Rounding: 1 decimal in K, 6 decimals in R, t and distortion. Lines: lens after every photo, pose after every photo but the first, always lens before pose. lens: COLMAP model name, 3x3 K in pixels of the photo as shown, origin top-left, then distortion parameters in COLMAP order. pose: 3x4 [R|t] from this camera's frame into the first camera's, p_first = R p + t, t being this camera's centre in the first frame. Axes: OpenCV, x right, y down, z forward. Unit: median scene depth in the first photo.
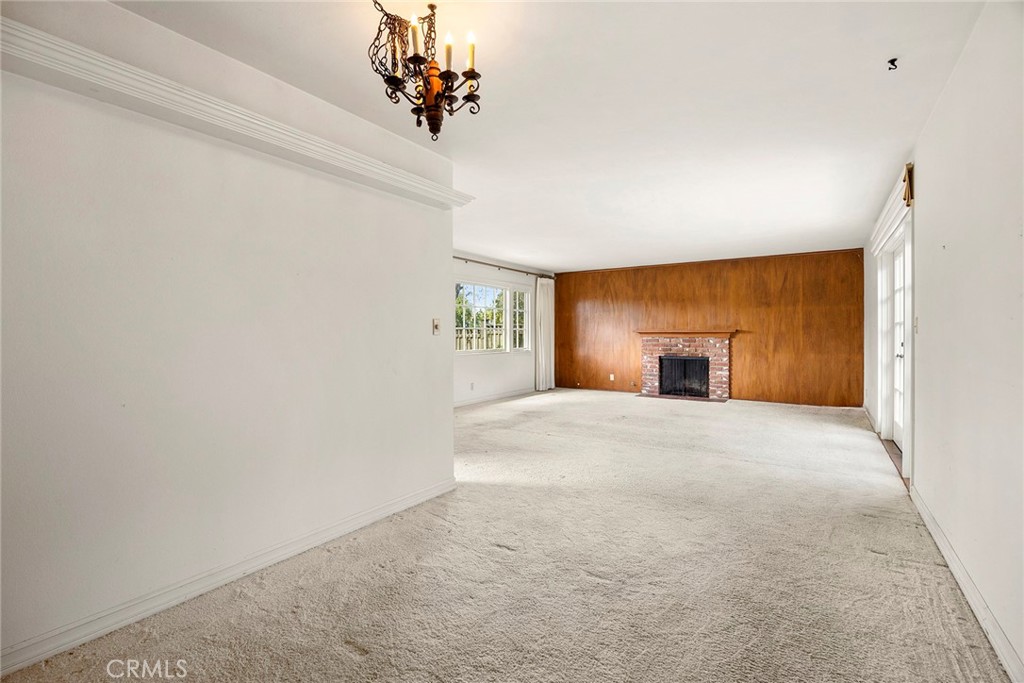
lens RADIAL K [[472.7, 0, 513.4], [0, 472.7, 334.9], [0, 0, 1]] dist [-0.001360, -0.000135]
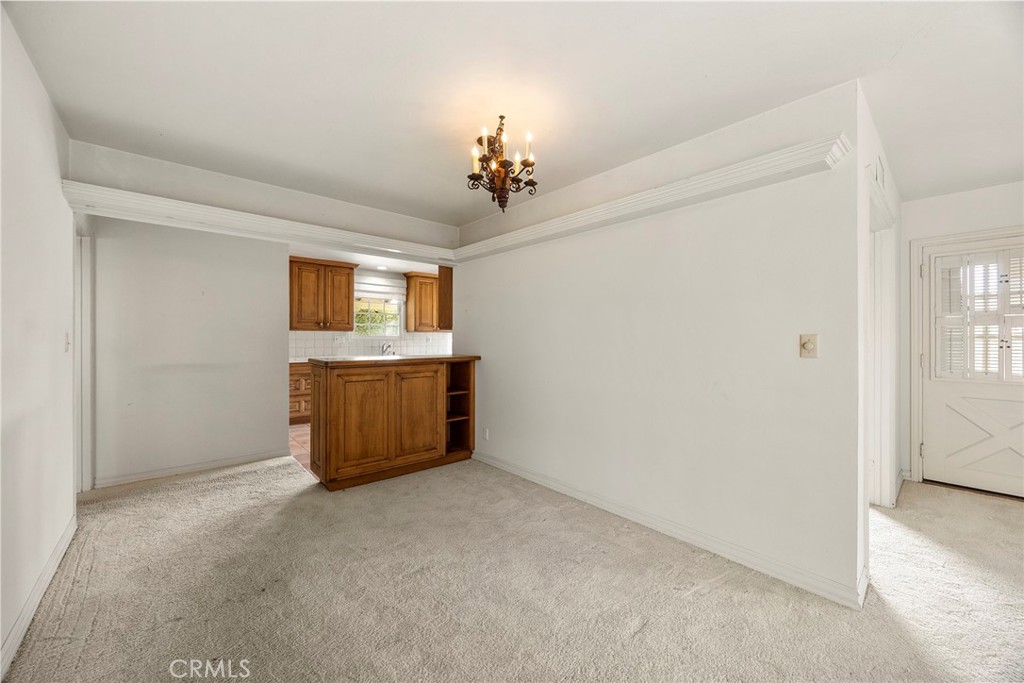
lens RADIAL K [[392.0, 0, 510.0], [0, 392.0, 341.9], [0, 0, 1]] dist [-0.000161, -0.000010]
pose [[-0.270265, 0.001539, -0.962785, 0.556127], [-0.001543, 0.999997, 0.002032, -0.025245], [0.962785, 0.002034, -0.270262, 0.802308]]
